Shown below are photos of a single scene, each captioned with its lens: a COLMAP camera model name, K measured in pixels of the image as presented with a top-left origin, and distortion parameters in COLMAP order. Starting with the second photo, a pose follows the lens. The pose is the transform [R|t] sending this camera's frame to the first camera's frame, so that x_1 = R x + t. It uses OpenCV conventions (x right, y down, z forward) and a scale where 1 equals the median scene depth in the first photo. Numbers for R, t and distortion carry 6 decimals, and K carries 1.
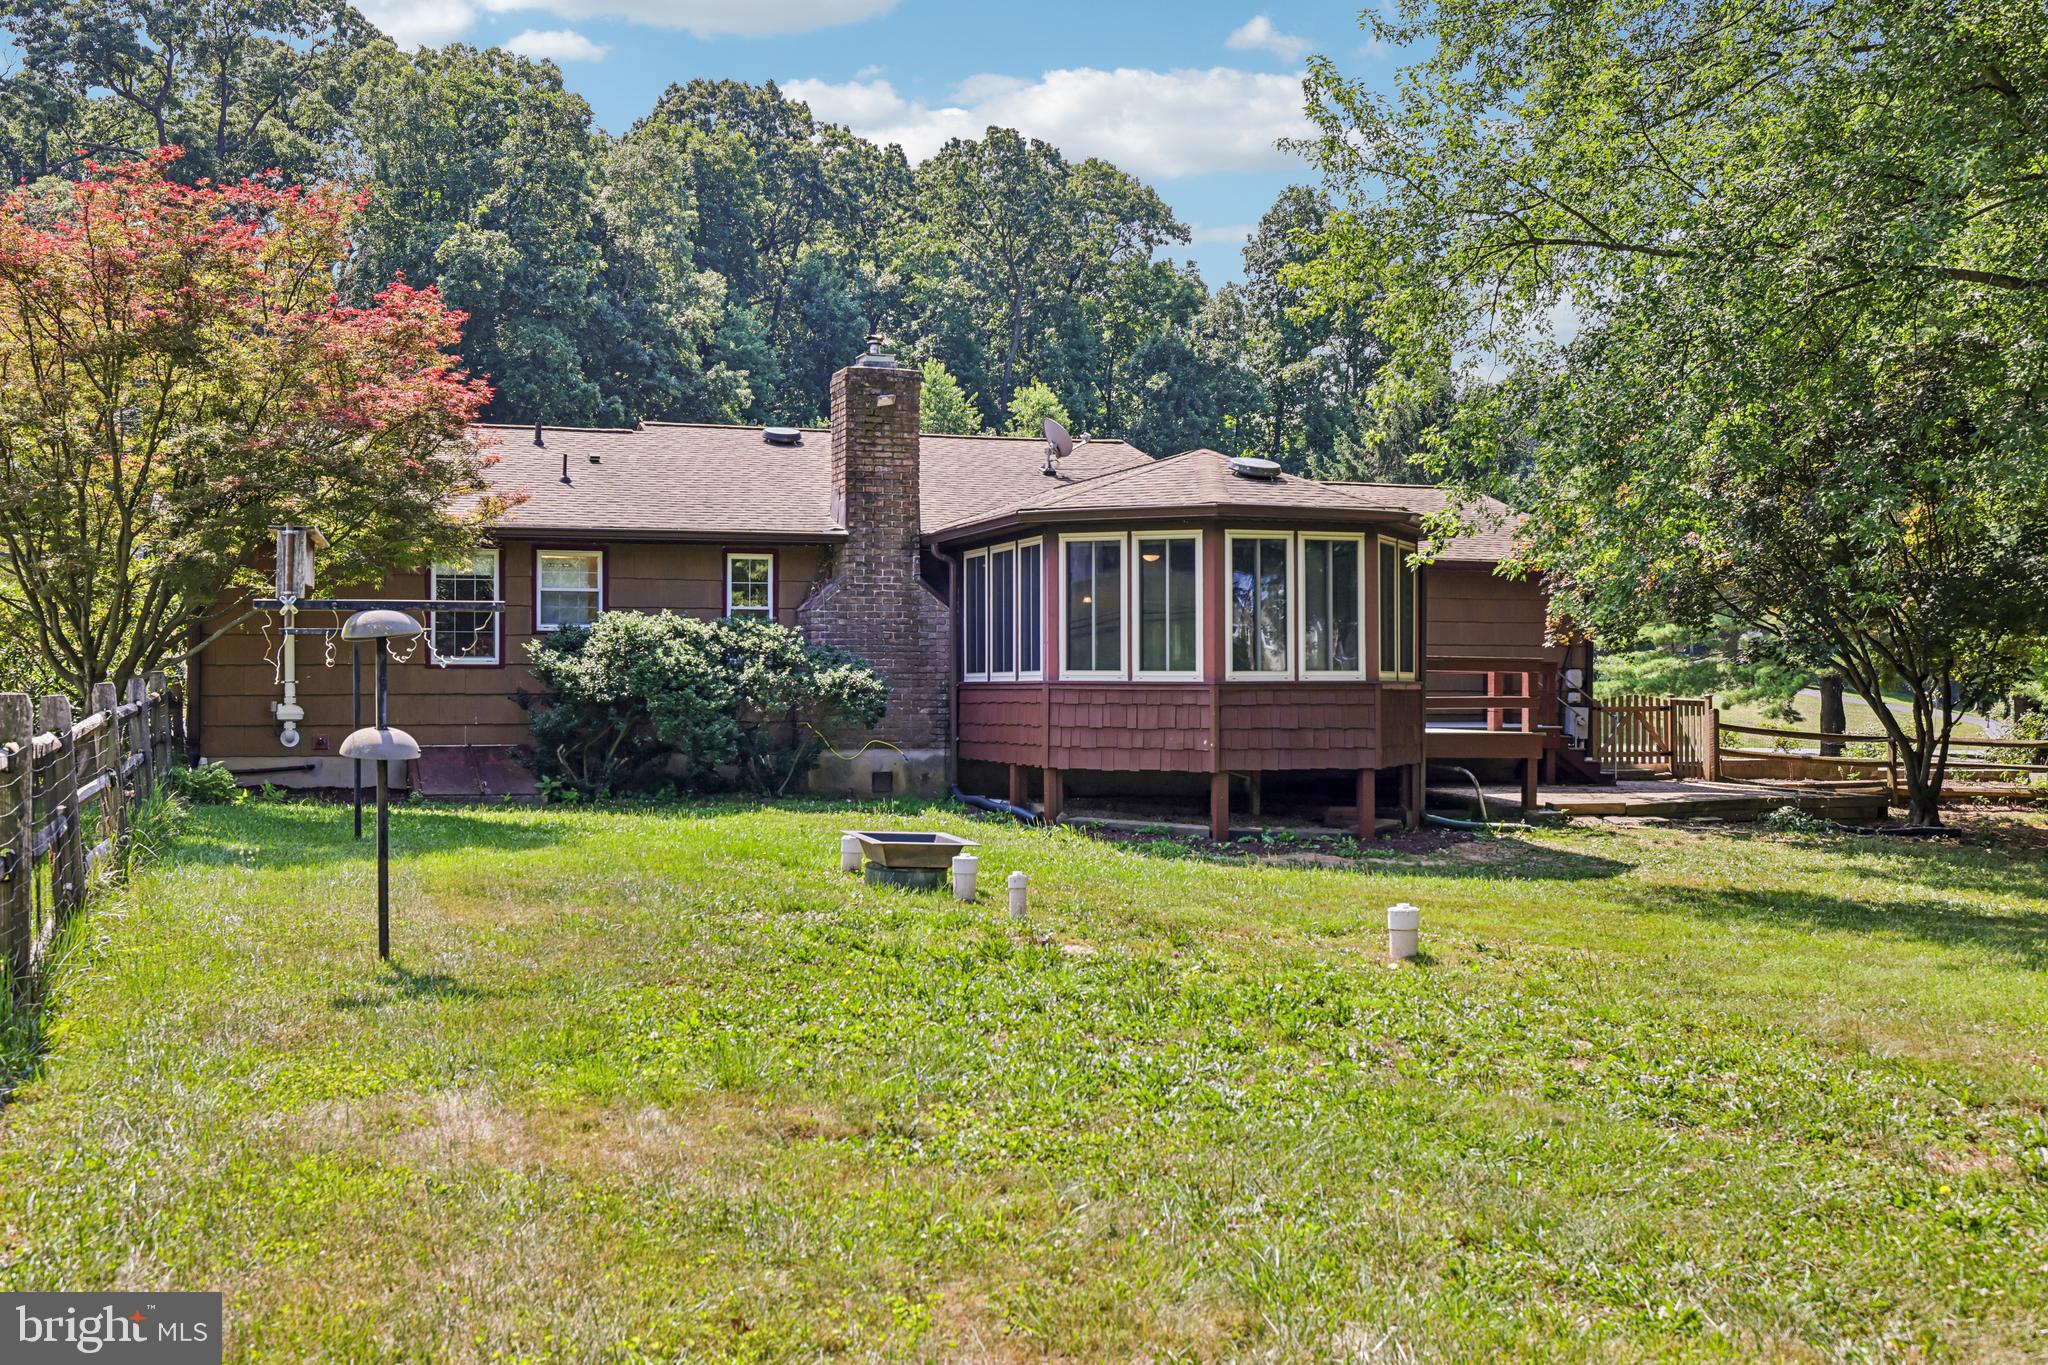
lens RADIAL K [[2014.4, 0, 1071.6], [0, 2014.4, 694.6], [0, 0, 1]] dist [0.007681, 0.000000]
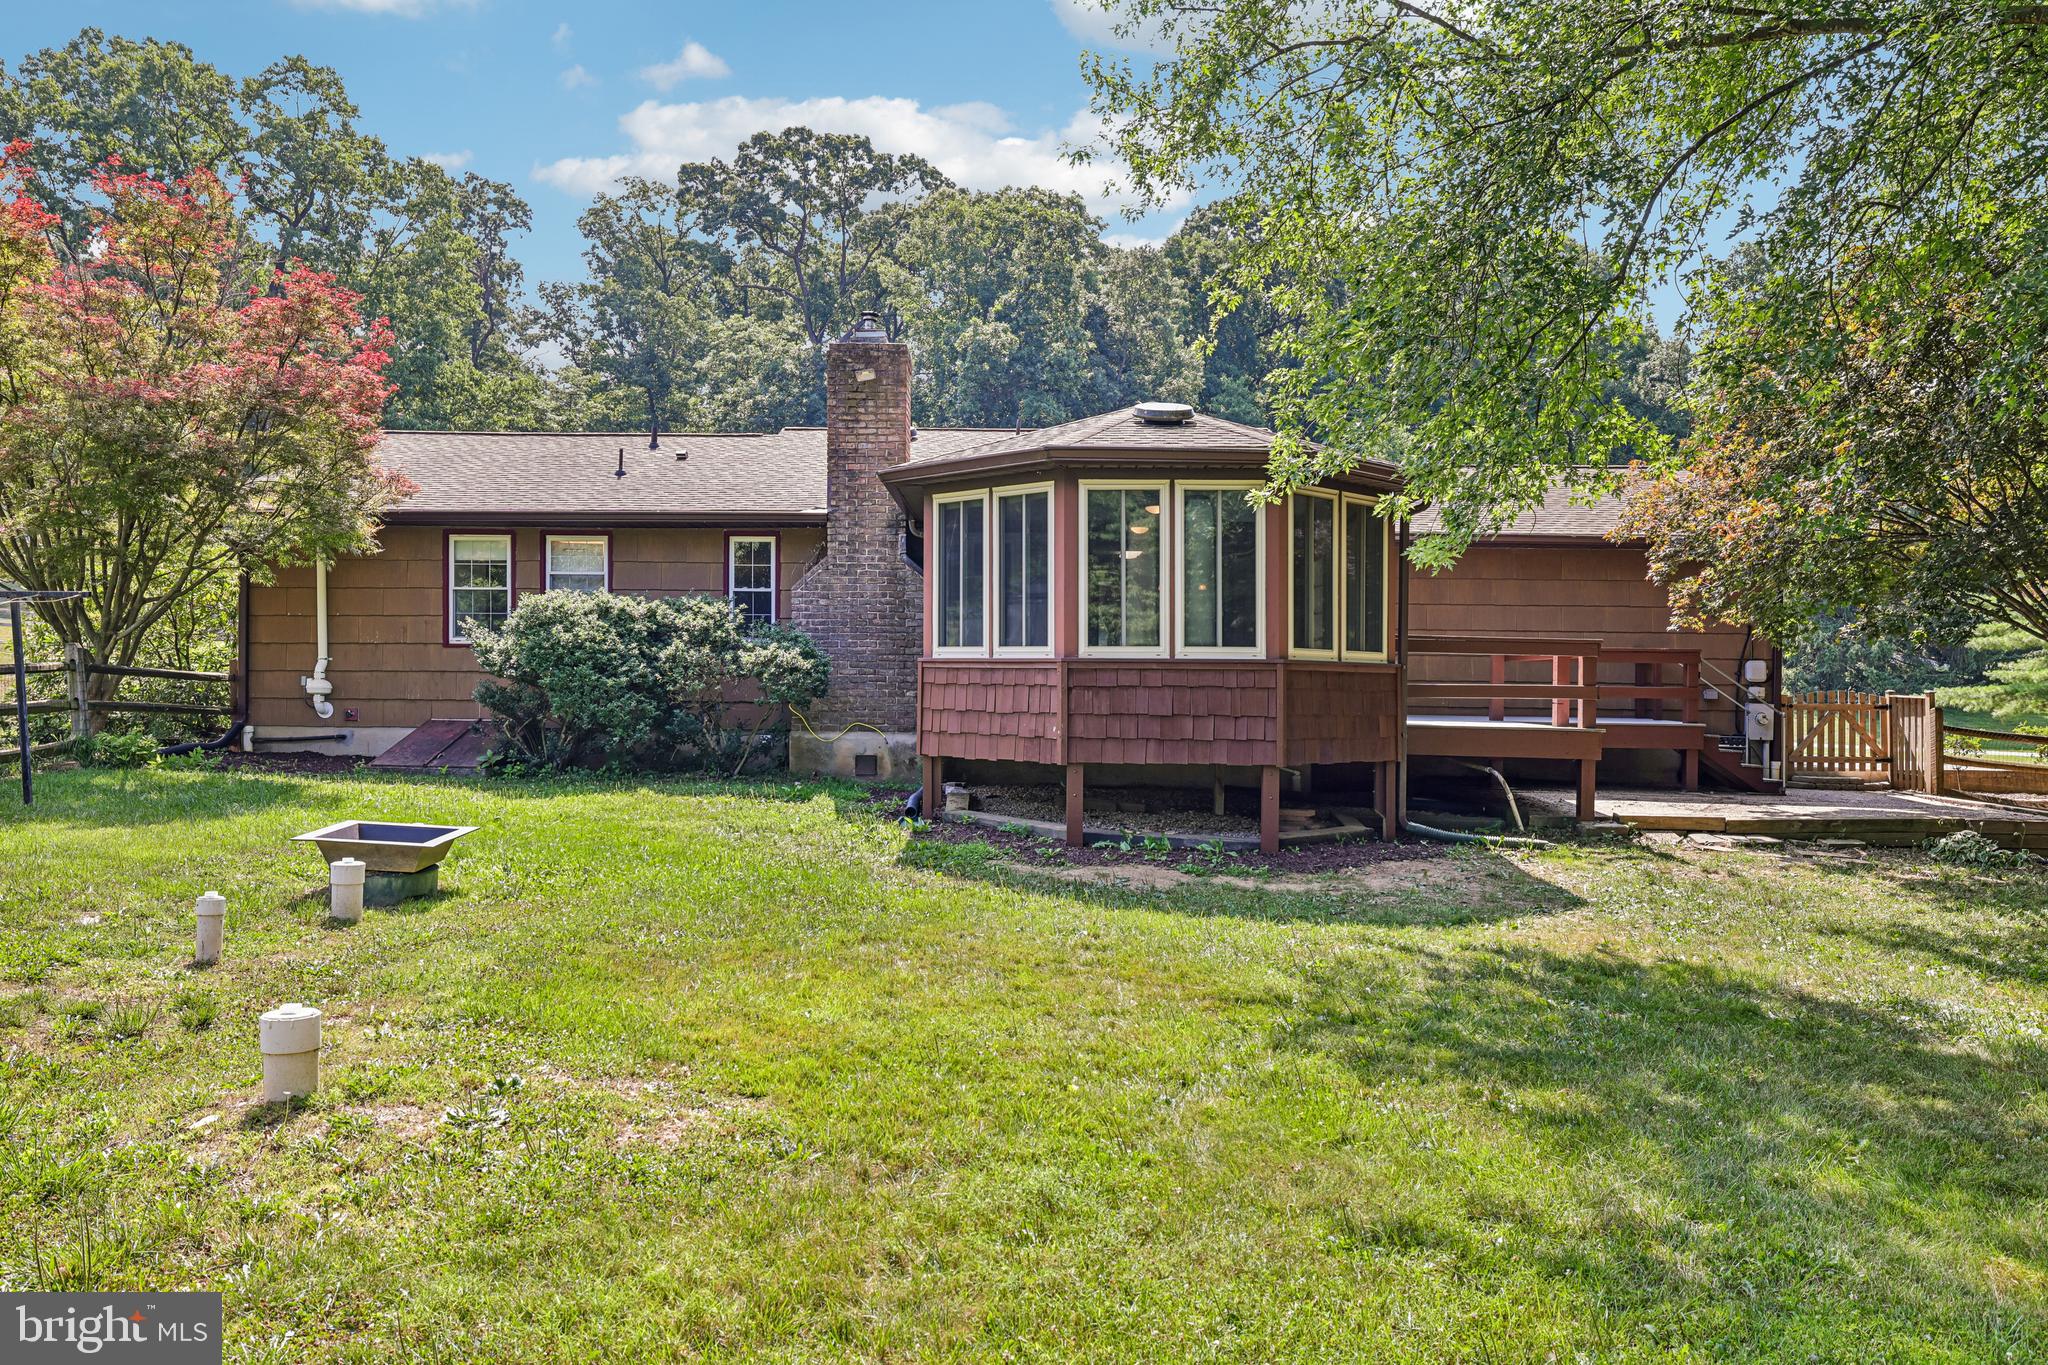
lens RADIAL K [[1540.8, 0, 1024.6], [0, 1540.8, 687.9], [0, 0, 1]] dist [0.000759, 0.003062]
pose [[0.931297, 0.010394, -0.364112, 0.251054], [-0.012712, 0.999911, -0.003971, 0.007596], [0.364039, 0.008326, 0.931347, 0.331611]]
